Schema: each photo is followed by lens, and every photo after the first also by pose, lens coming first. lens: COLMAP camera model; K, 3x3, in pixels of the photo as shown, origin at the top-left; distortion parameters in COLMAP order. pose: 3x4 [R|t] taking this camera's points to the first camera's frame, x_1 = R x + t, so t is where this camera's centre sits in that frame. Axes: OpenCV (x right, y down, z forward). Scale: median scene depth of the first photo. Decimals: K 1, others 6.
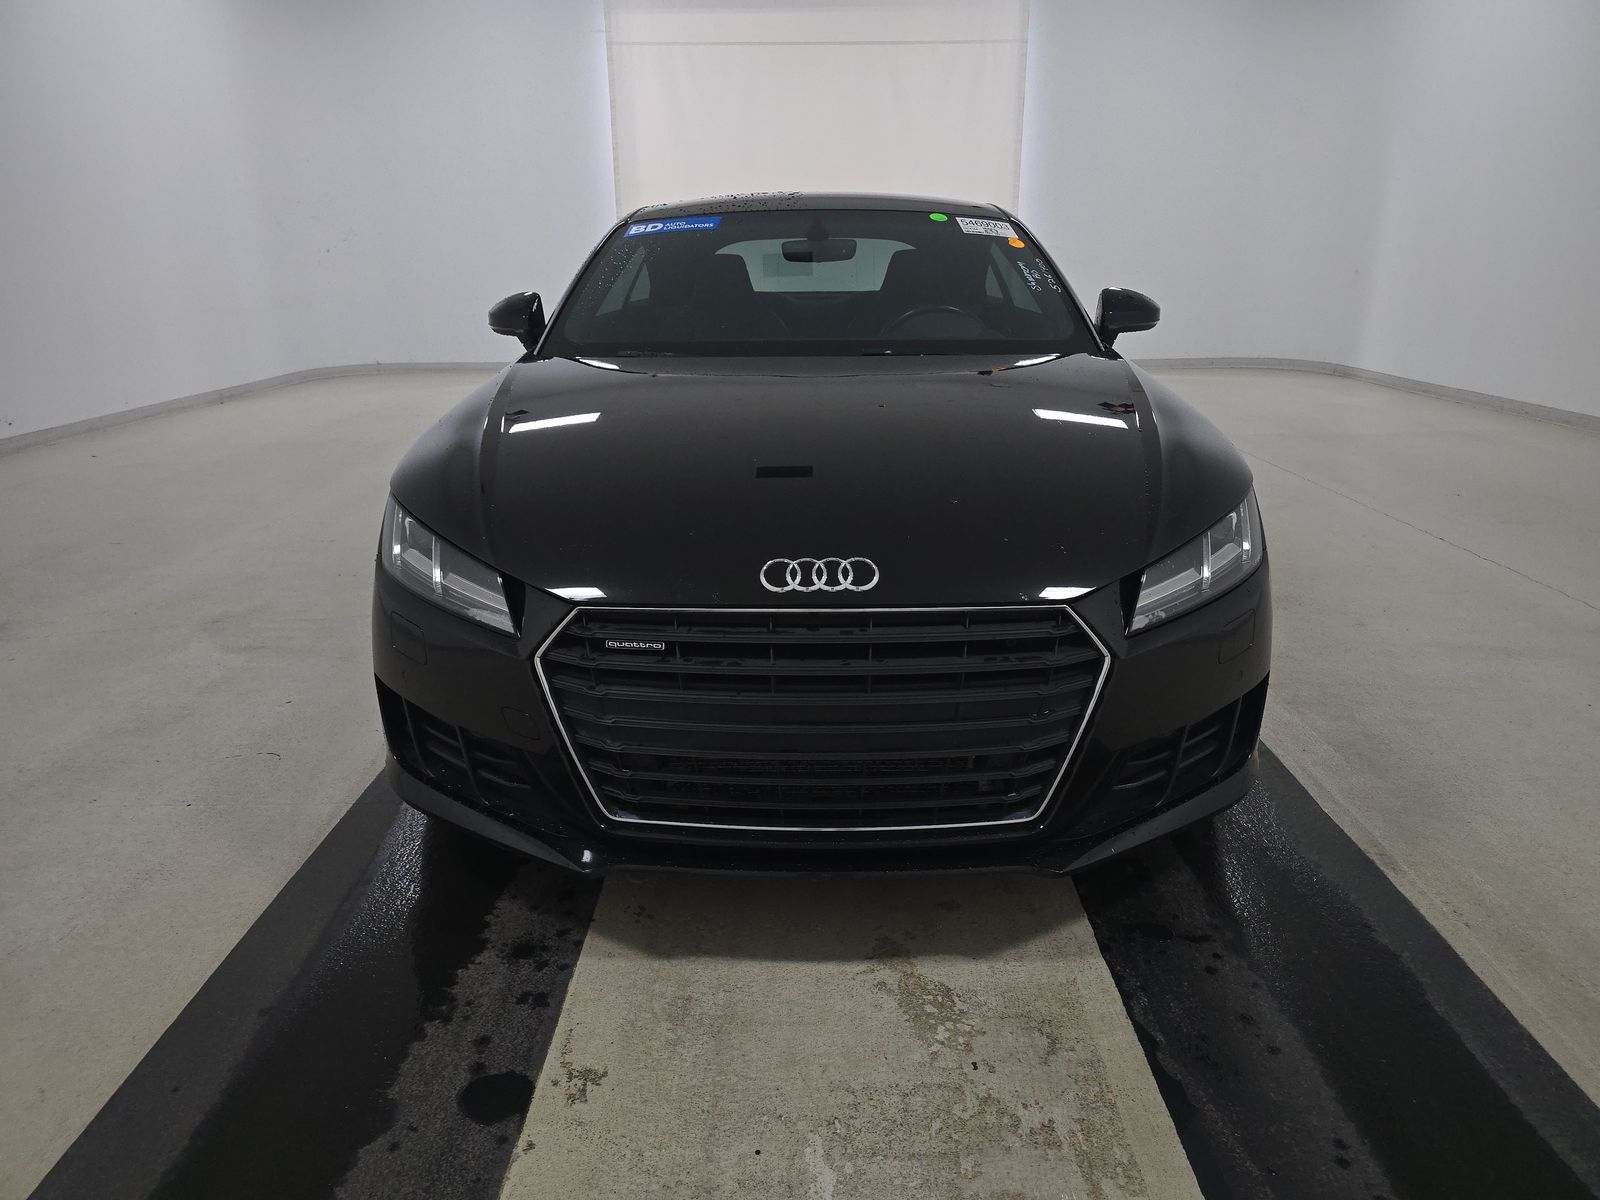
lens RADIAL K [[1055.0, 0, 800.0], [0, 1055.0, 600.0], [0, 0, 1]] dist [0.027140, -0.008983]
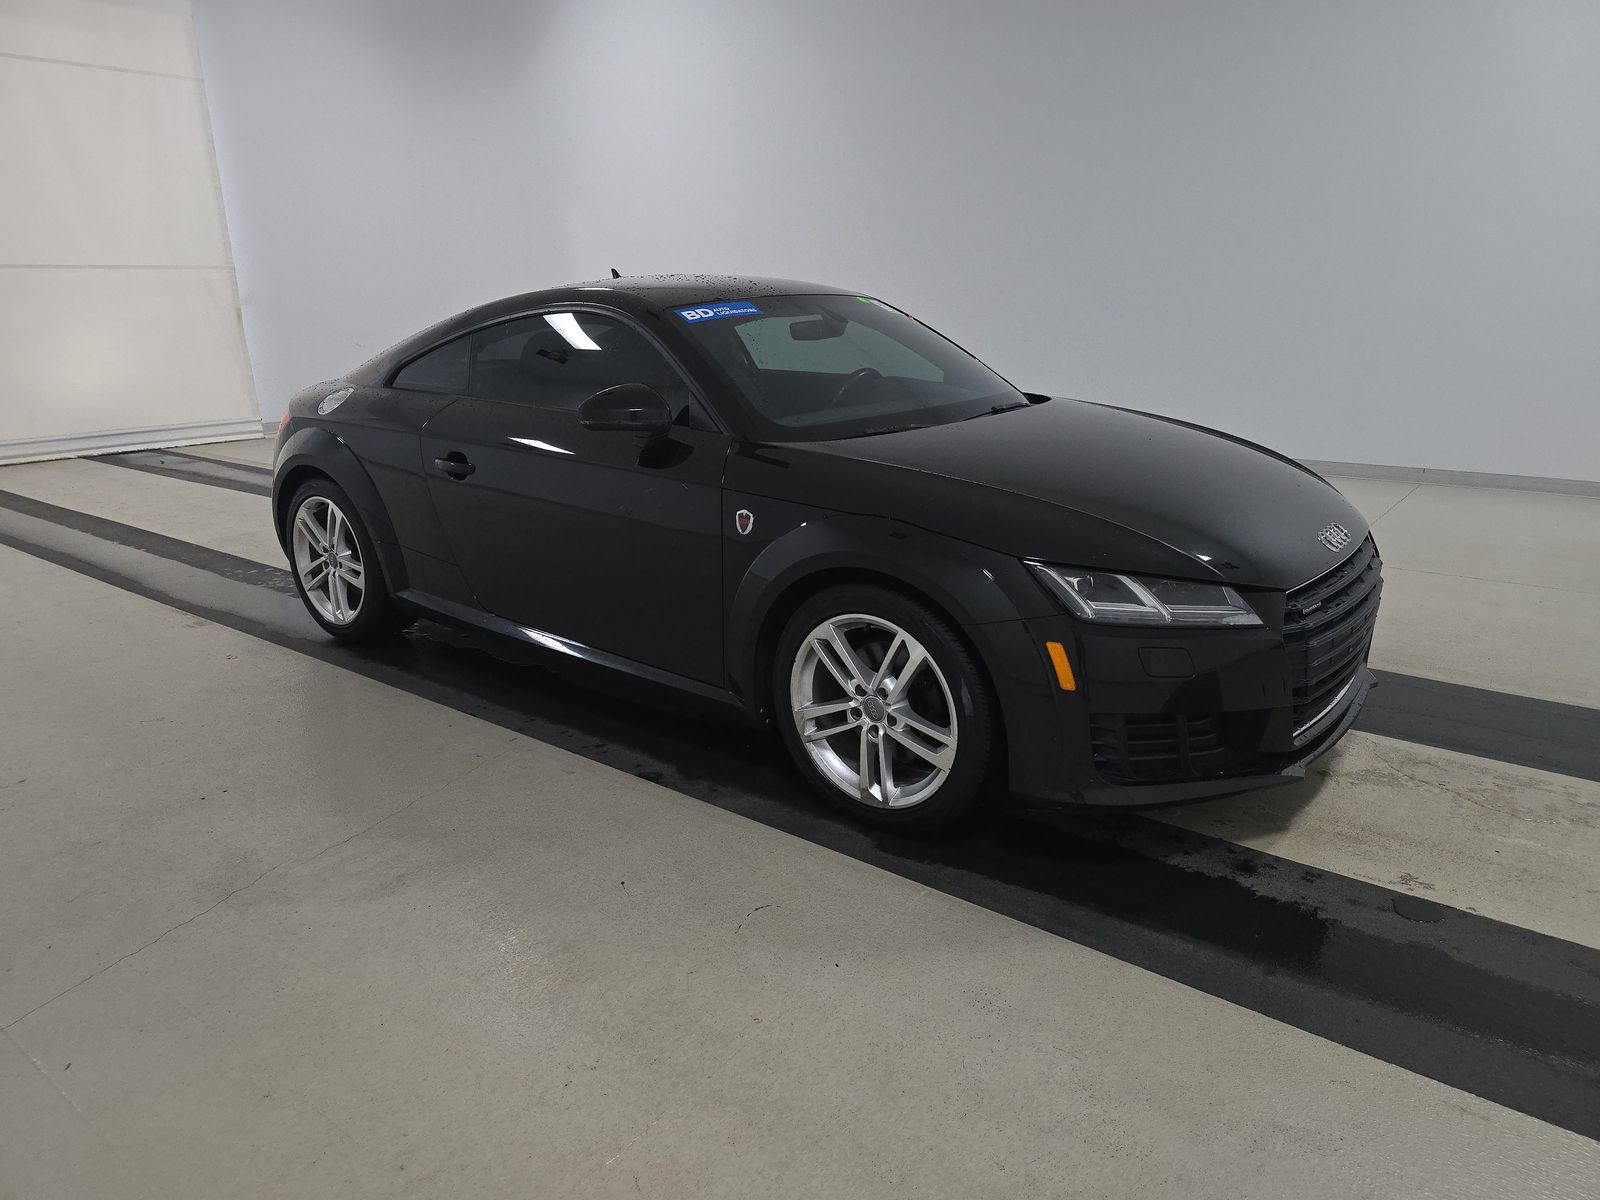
lens RADIAL K [[1055.0, 0, 800.0], [0, 1055.0, 600.0], [0, 0, 1]] dist [0.027140, -0.008983]
pose [[0.617403, -0.221197, 0.754908, -1.596236], [0.250884, 0.964906, 0.077542, -0.242780], [-0.745568, 0.141520, 0.651231, 0.530092]]
